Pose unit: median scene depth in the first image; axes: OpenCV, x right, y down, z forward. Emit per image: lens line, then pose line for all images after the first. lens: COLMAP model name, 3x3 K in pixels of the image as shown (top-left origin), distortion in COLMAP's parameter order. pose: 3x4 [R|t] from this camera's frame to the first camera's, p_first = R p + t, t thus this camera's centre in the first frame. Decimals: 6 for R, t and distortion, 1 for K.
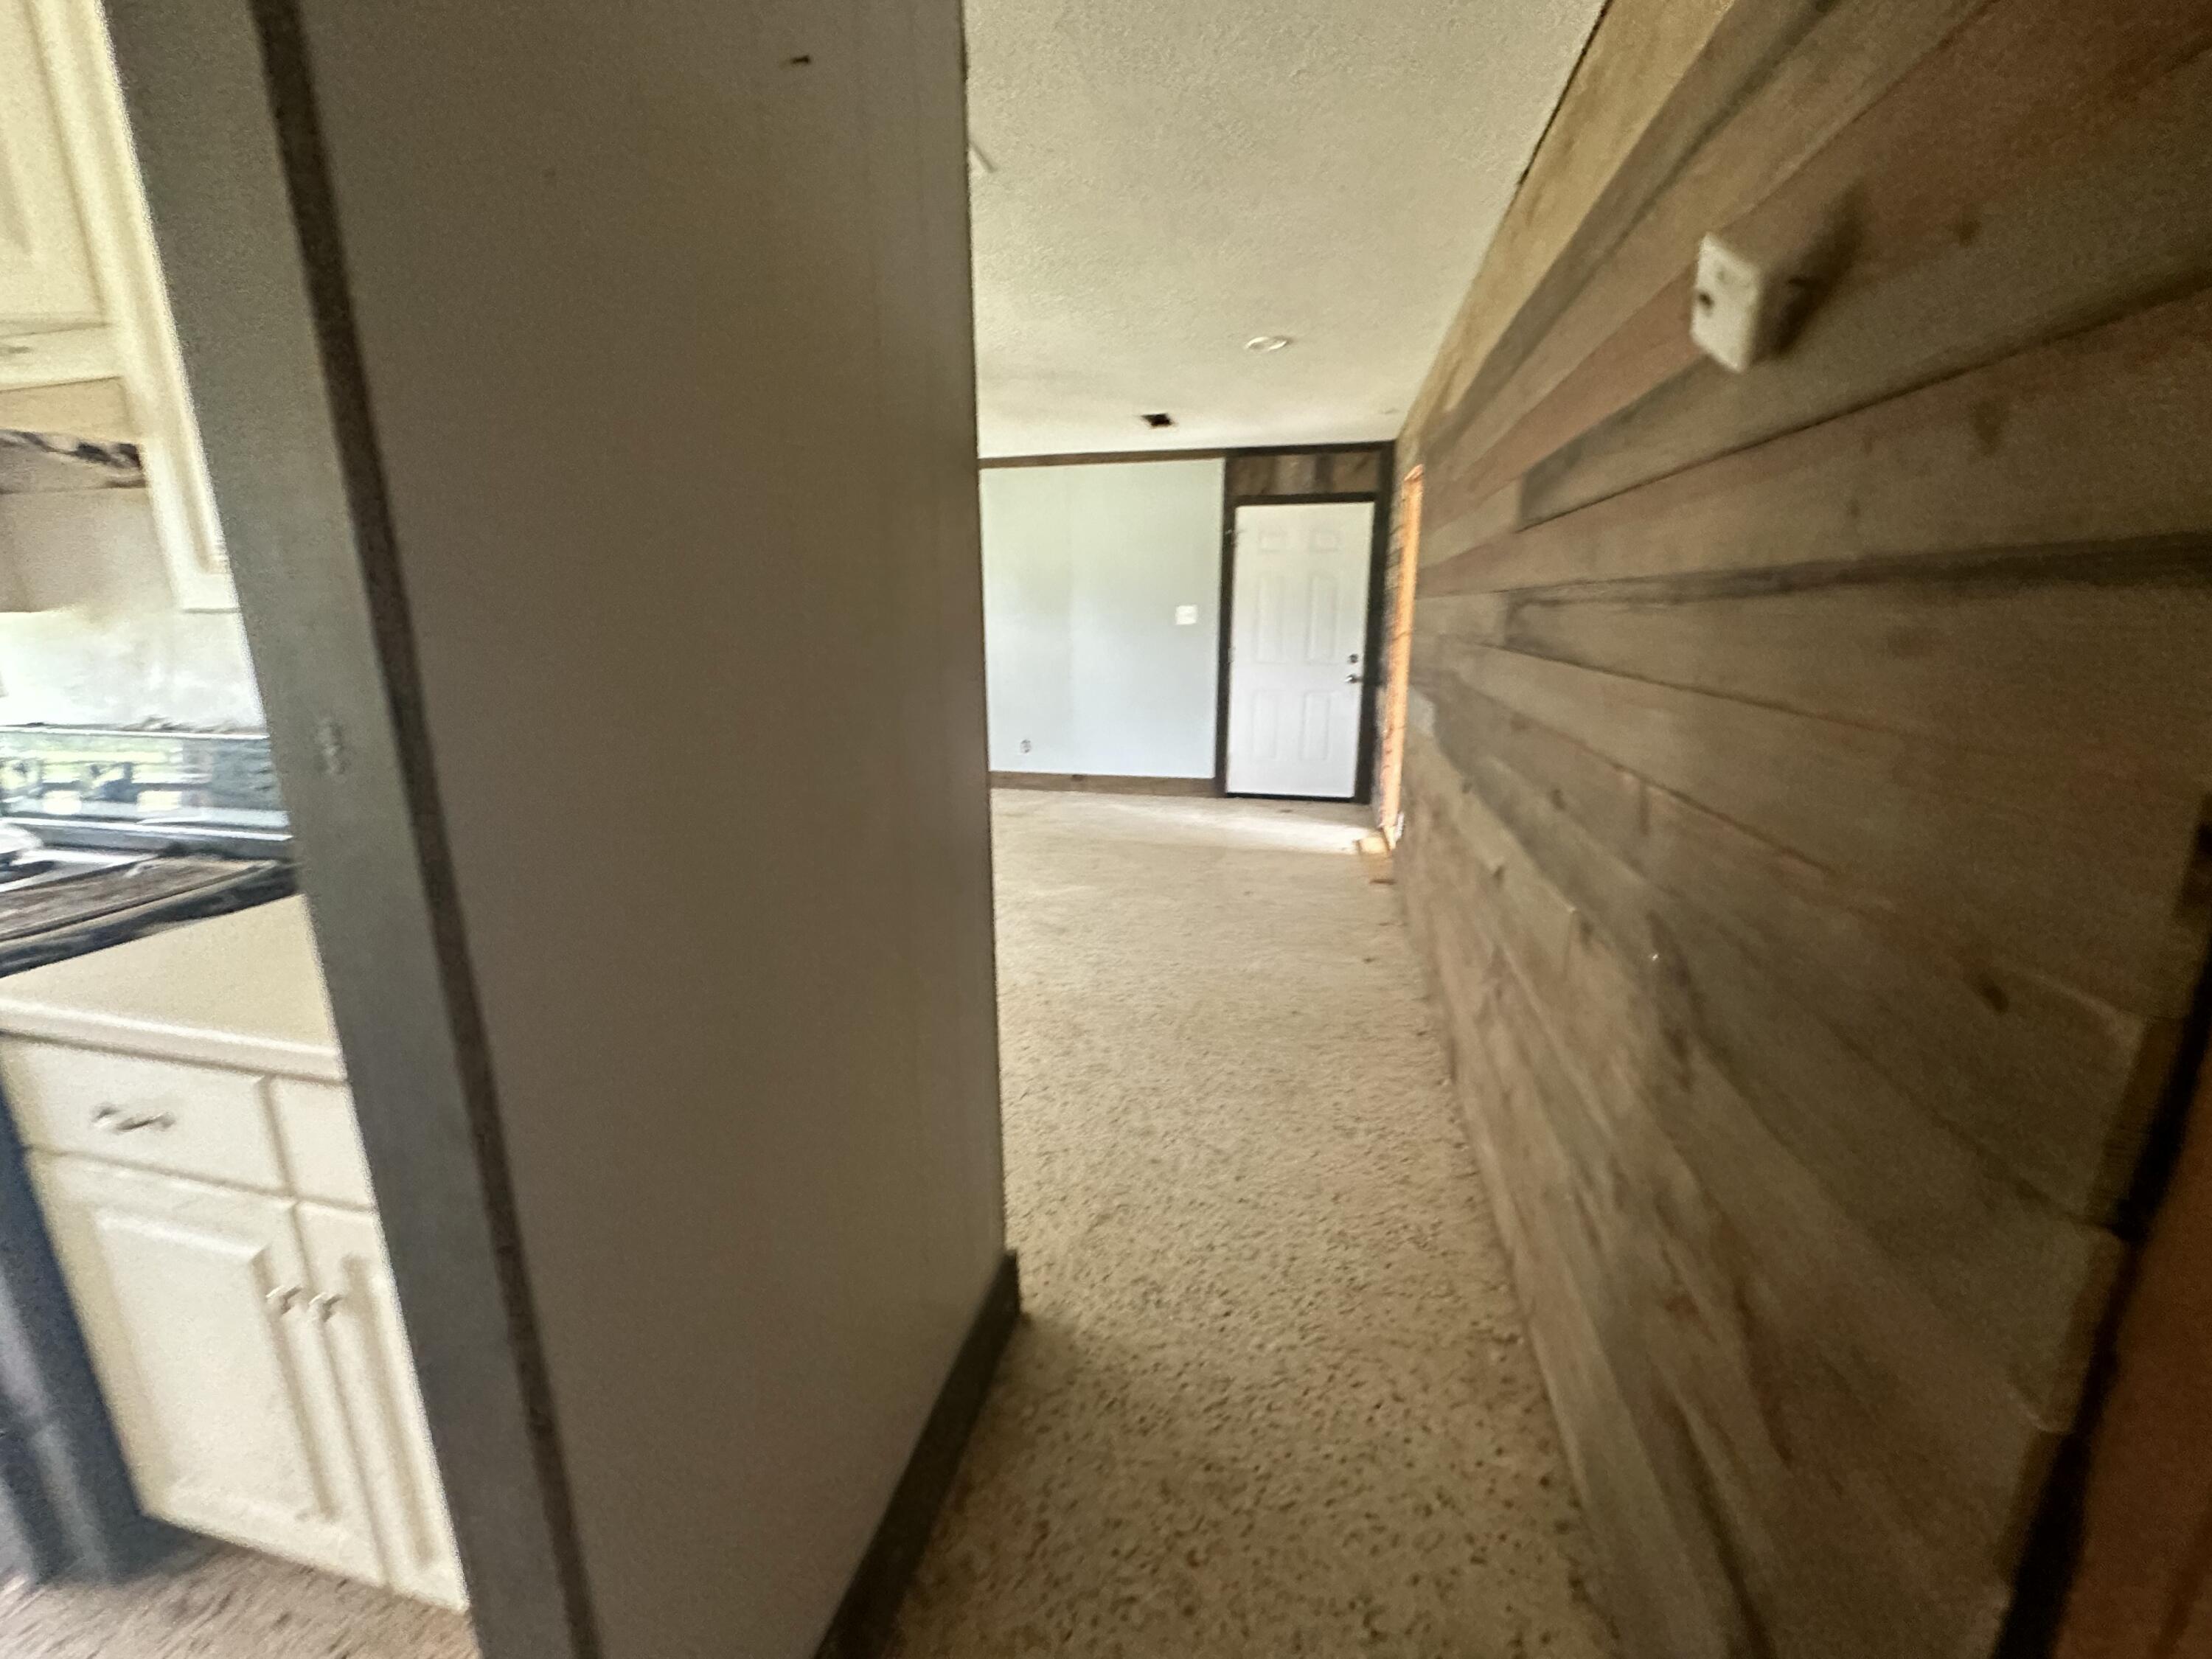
lens RADIAL K [[884.9, 0, 1104.5], [0, 884.9, 824.9], [0, 0, 1]] dist [-0.004612, 0.000774]
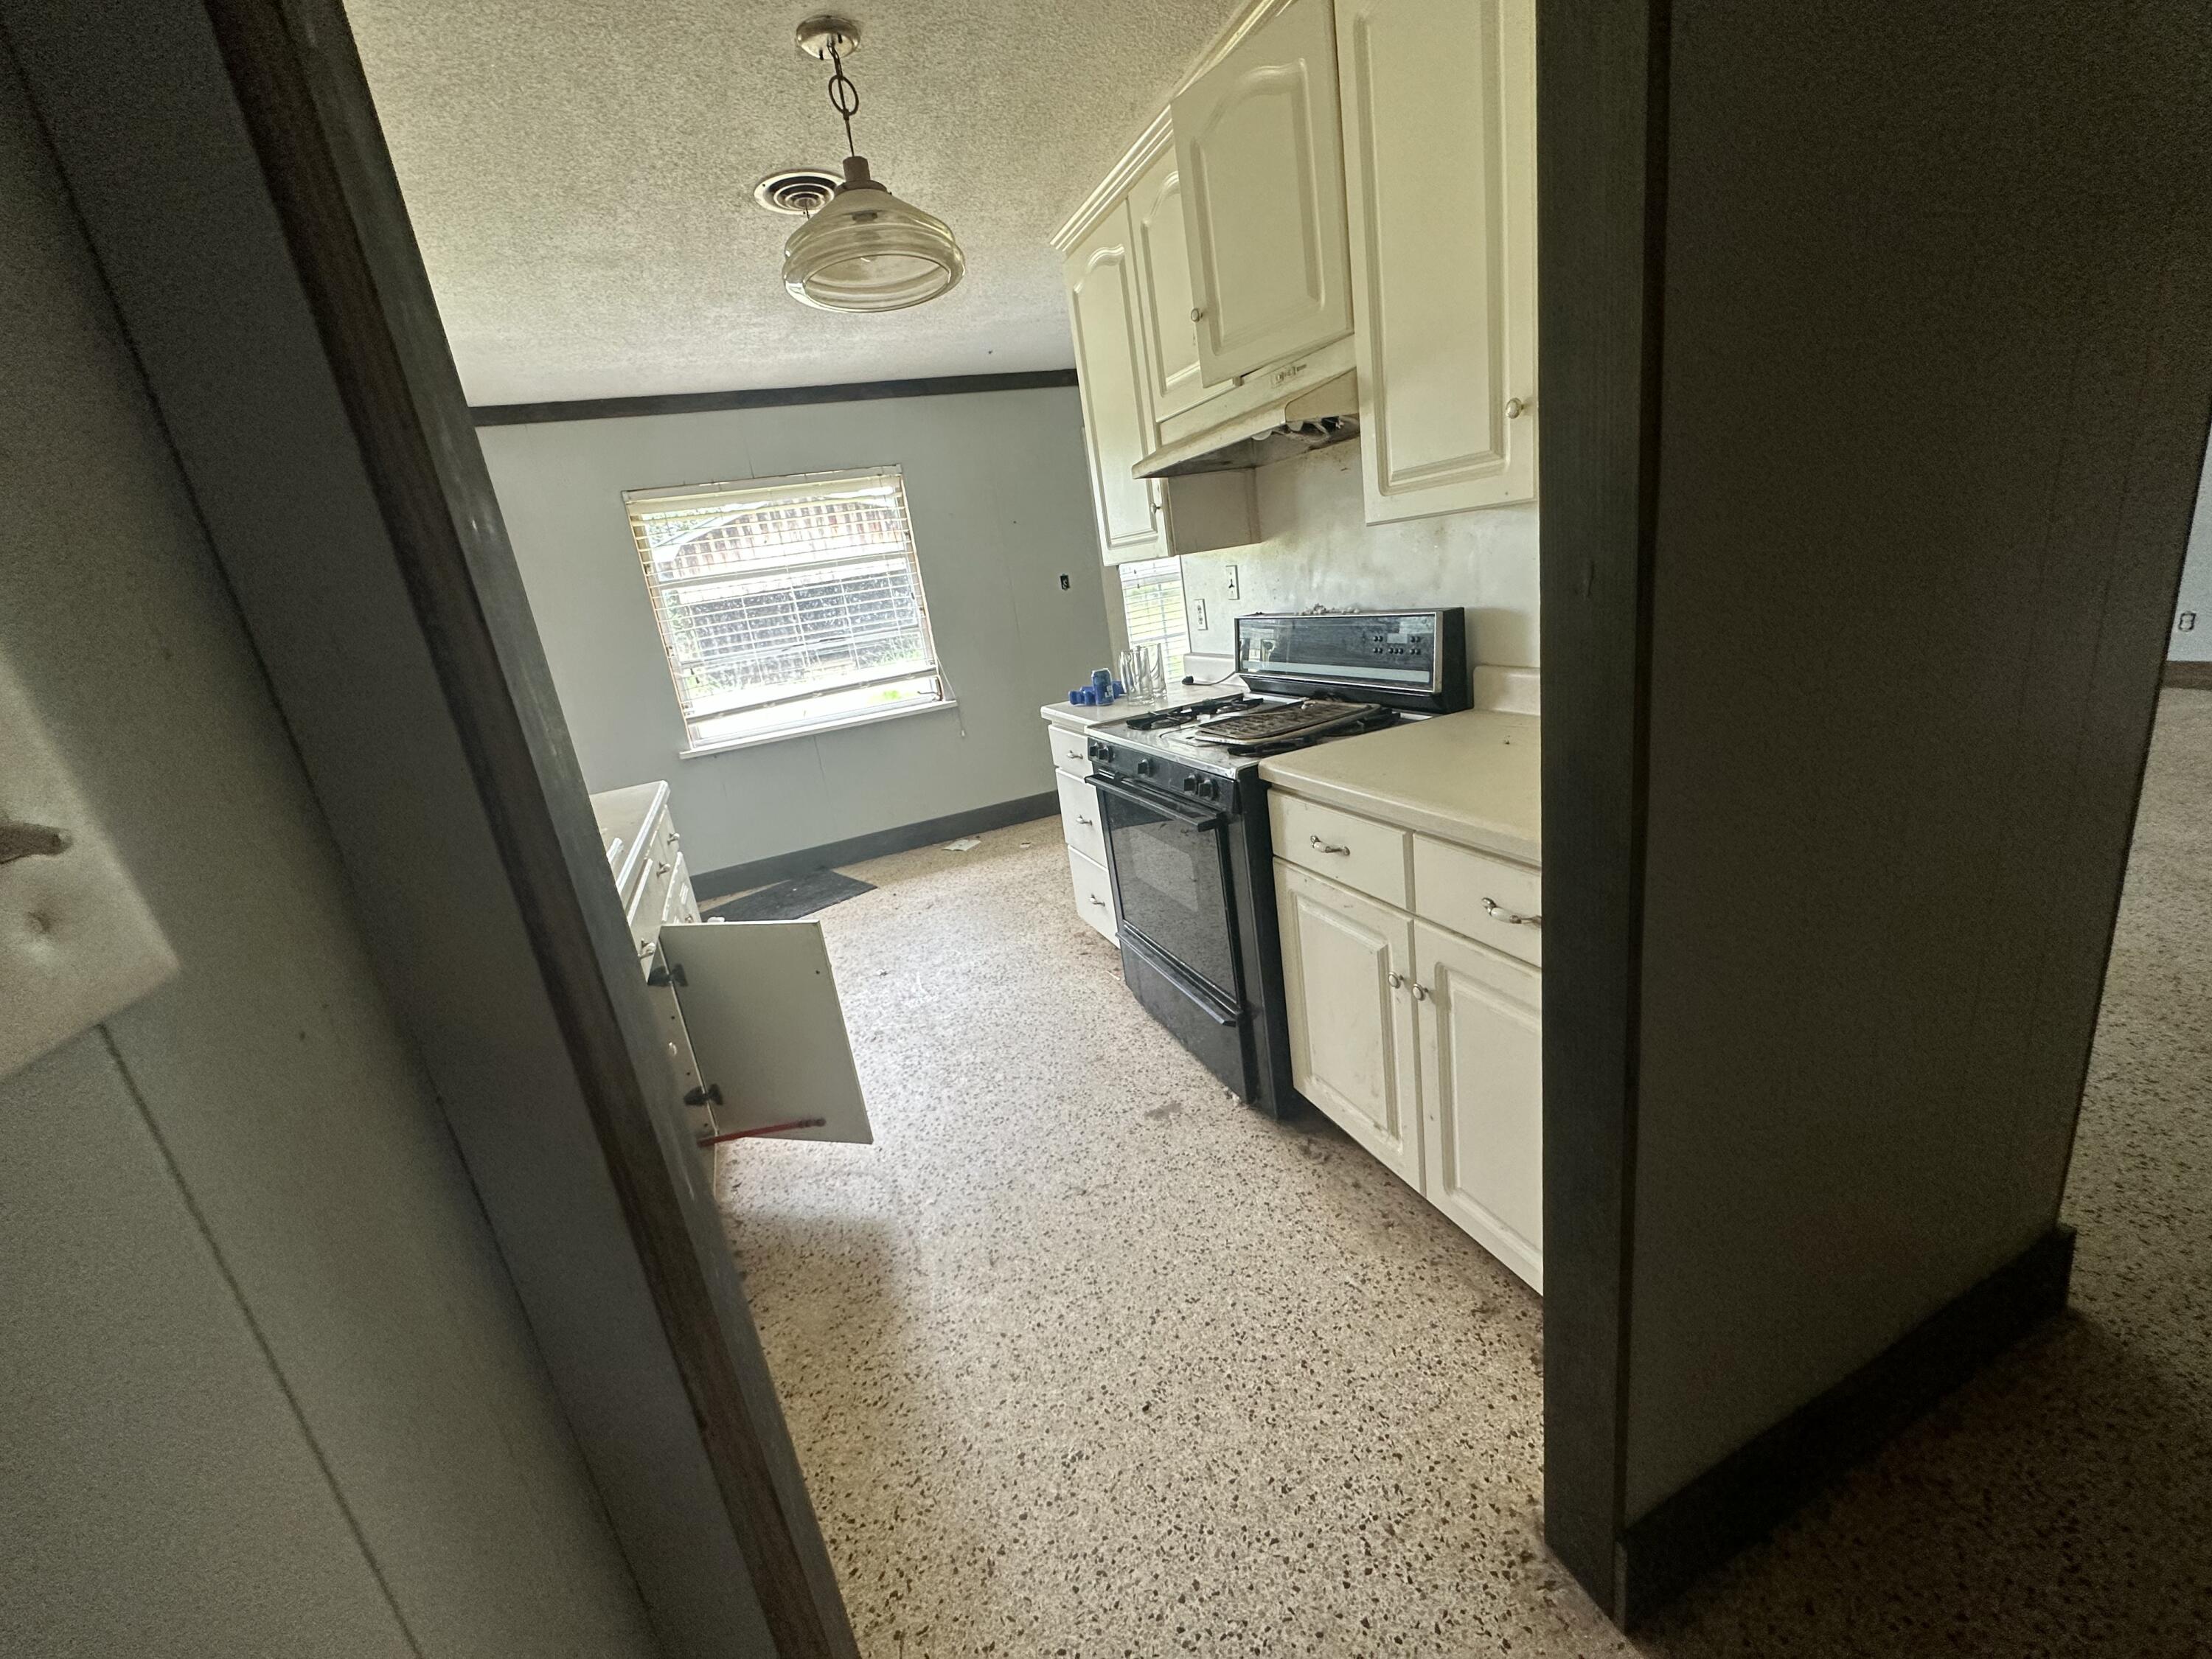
lens RADIAL K [[884.9, 0, 1101.9], [0, 884.9, 824.1], [0, 0, 1]] dist [-0.004612, 0.000774]
pose [[0.574827, 0.149902, -0.804428, -0.026458], [-0.055667, 0.987963, 0.144324, 0.066185], [0.816380, -0.038181, 0.576252, -0.247061]]
